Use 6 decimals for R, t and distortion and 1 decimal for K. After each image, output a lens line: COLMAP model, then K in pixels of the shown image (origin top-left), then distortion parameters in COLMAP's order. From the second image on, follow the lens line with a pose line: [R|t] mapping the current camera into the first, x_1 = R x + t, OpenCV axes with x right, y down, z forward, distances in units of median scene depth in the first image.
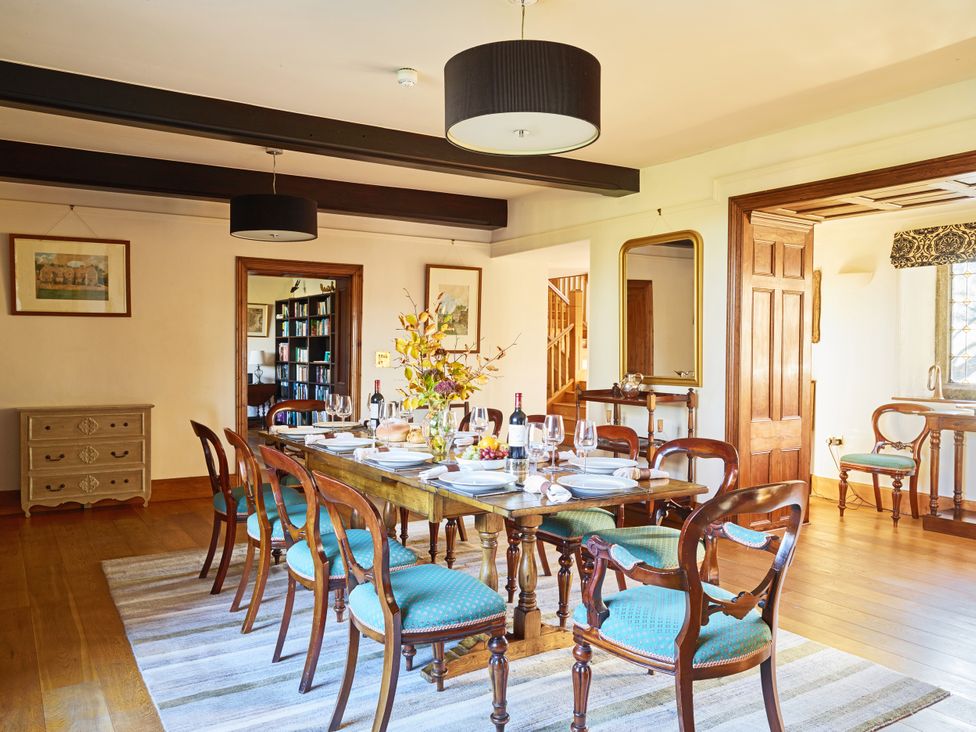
lens RADIAL K [[749.7, 0, 488.0], [0, 749.7, 366.0], [0, 0, 1]] dist [0.002573, 0.001338]
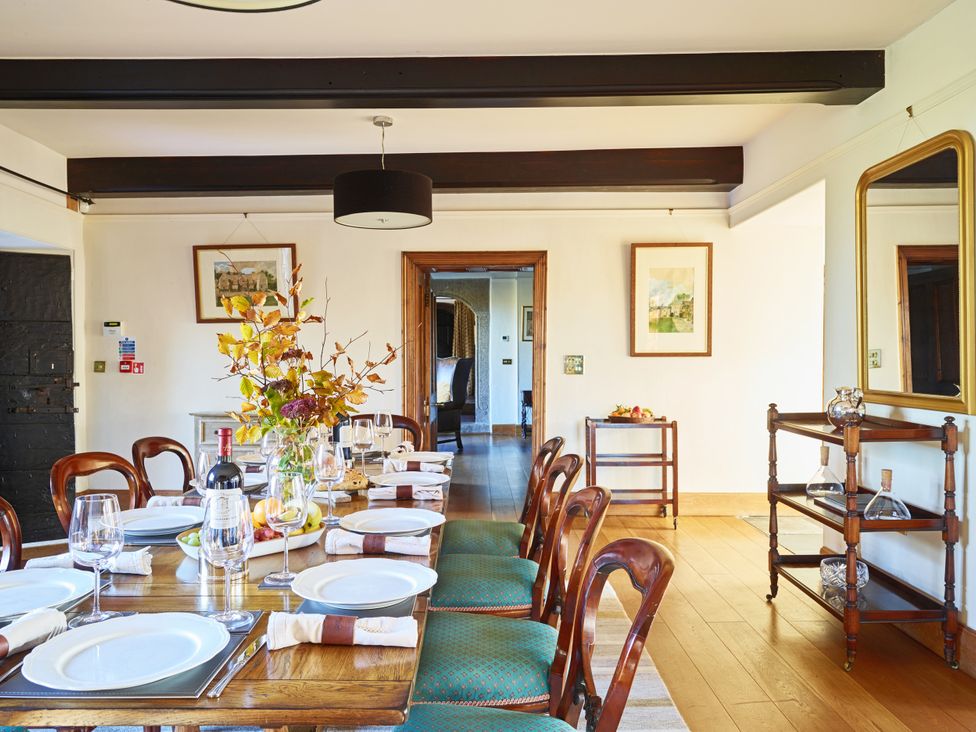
lens RADIAL K [[733.7, 0, 488.0], [0, 733.7, 366.0], [0, 0, 1]] dist [-0.002921, -0.000681]
pose [[0.847316, -0.000713, -0.531088, 0.248716], [-0.003078, 0.999976, -0.006253, -0.002665], [0.531080, 0.006933, 0.847293, 0.337118]]
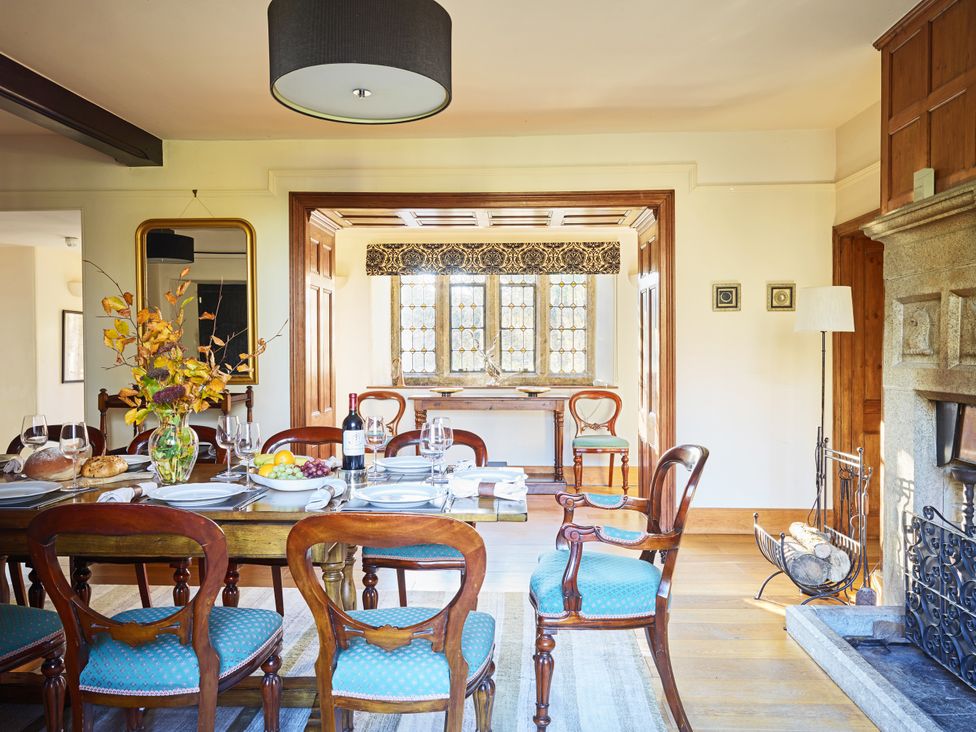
lens RADIAL K [[733.7, 0, 488.0], [0, 733.7, 366.0], [0, 0, 1]] dist [-0.002921, -0.000681]
pose [[0.584973, -0.025380, 0.810656, -0.281000], [0.024292, 0.999610, 0.013766, -0.001327], [-0.810689, 0.011639, 0.585361, 0.196782]]
